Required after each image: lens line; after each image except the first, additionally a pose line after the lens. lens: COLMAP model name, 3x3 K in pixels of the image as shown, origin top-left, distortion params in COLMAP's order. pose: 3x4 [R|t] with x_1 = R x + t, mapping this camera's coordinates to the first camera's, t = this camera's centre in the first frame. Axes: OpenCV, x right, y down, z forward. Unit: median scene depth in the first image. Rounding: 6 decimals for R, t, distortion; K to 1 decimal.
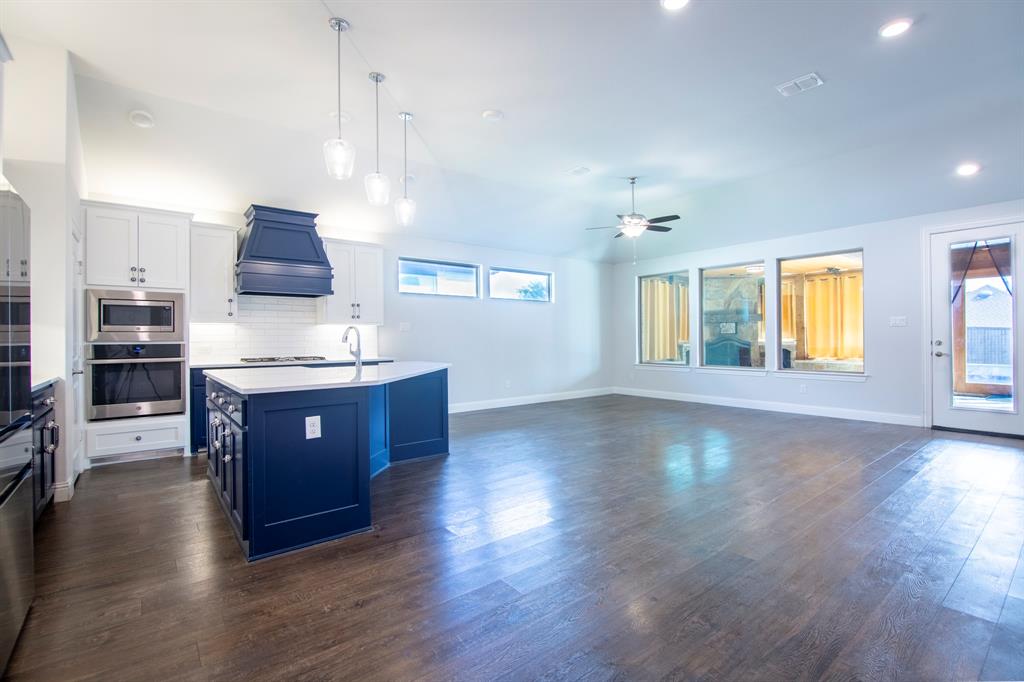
lens RADIAL K [[470.6, 0, 502.6], [0, 470.6, 338.9], [0, 0, 1]] dist [-0.013257, -0.000321]
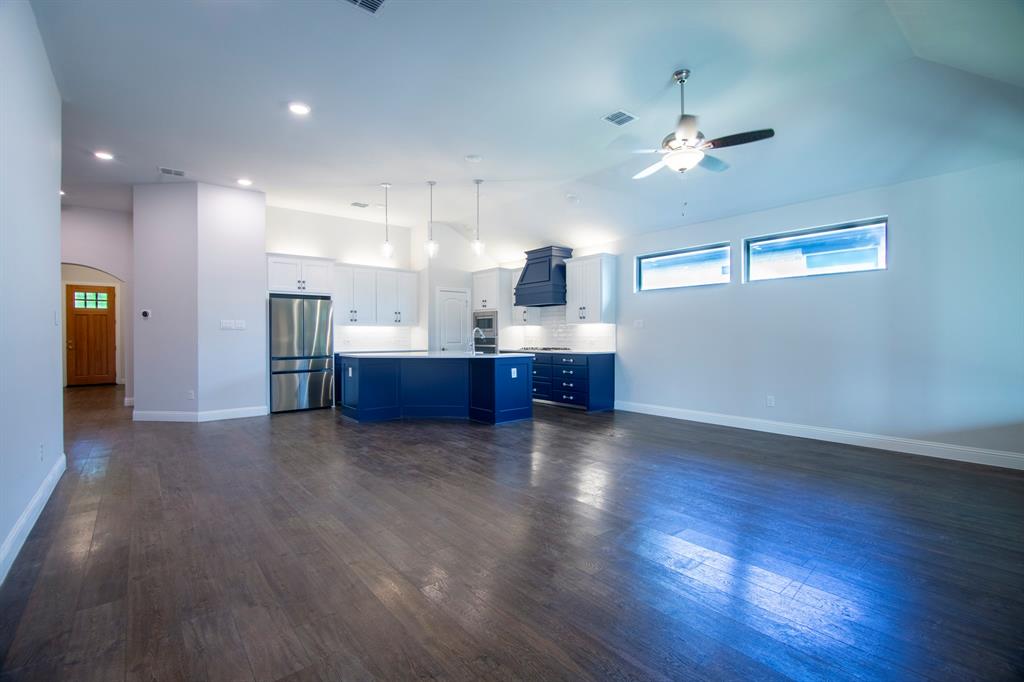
lens RADIAL K [[455.7, 0, 509.0], [0, 455.7, 337.7], [0, 0, 1]] dist [-0.011243, -0.000908]
pose [[0.027384, 0.011841, -0.999555, 1.151521], [0.002232, 0.999927, 0.011907, -0.011624], [0.999623, -0.002558, 0.027355, 1.009074]]
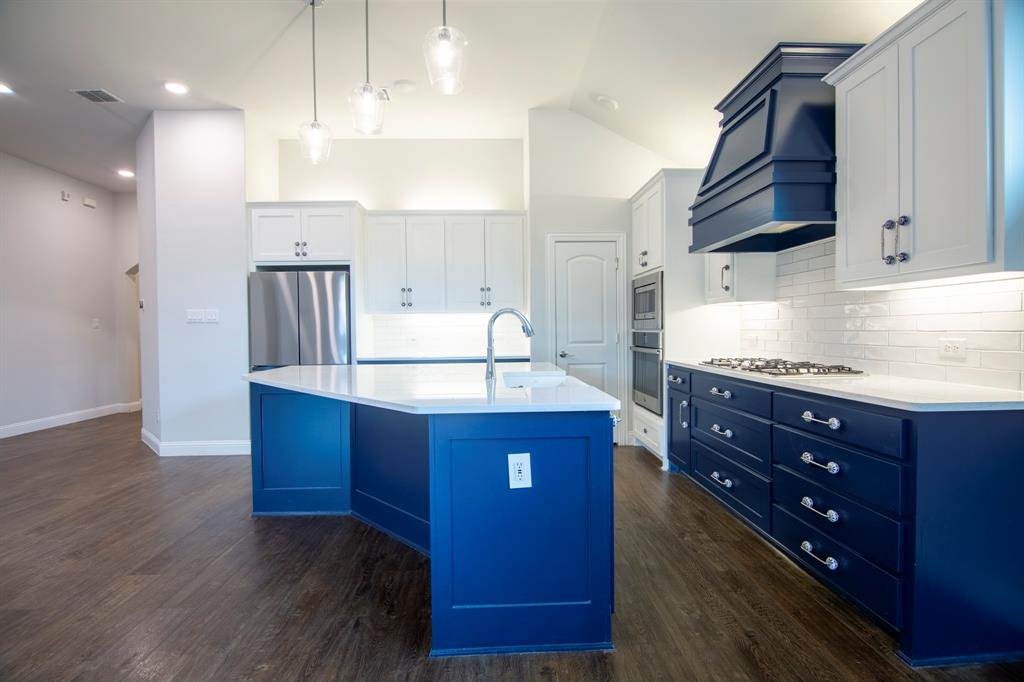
lens RADIAL K [[455.7, 0, 509.0], [0, 455.7, 337.7], [0, 0, 1]] dist [-0.011243, -0.000908]
pose [[-0.580250, 0.030713, -0.813859, 0.124693], [0.016309, 0.999527, 0.026092, -0.006020], [0.814275, 0.001867, -0.580476, 1.256499]]
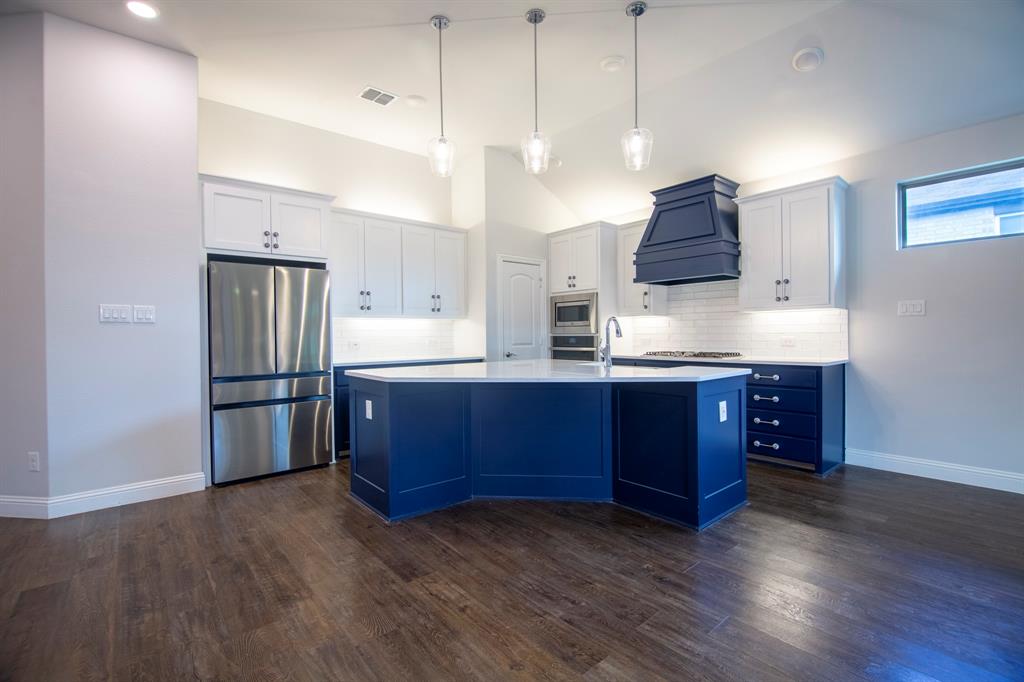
lens RADIAL K [[455.7, 0, 509.0], [0, 455.7, 337.7], [0, 0, 1]] dist [-0.011243, -0.000908]
pose [[0.036971, 0.015878, -0.999190, 0.437164], [0.009701, 0.999821, 0.016247, -0.005765], [0.999269, -0.010294, 0.036811, 0.749449]]
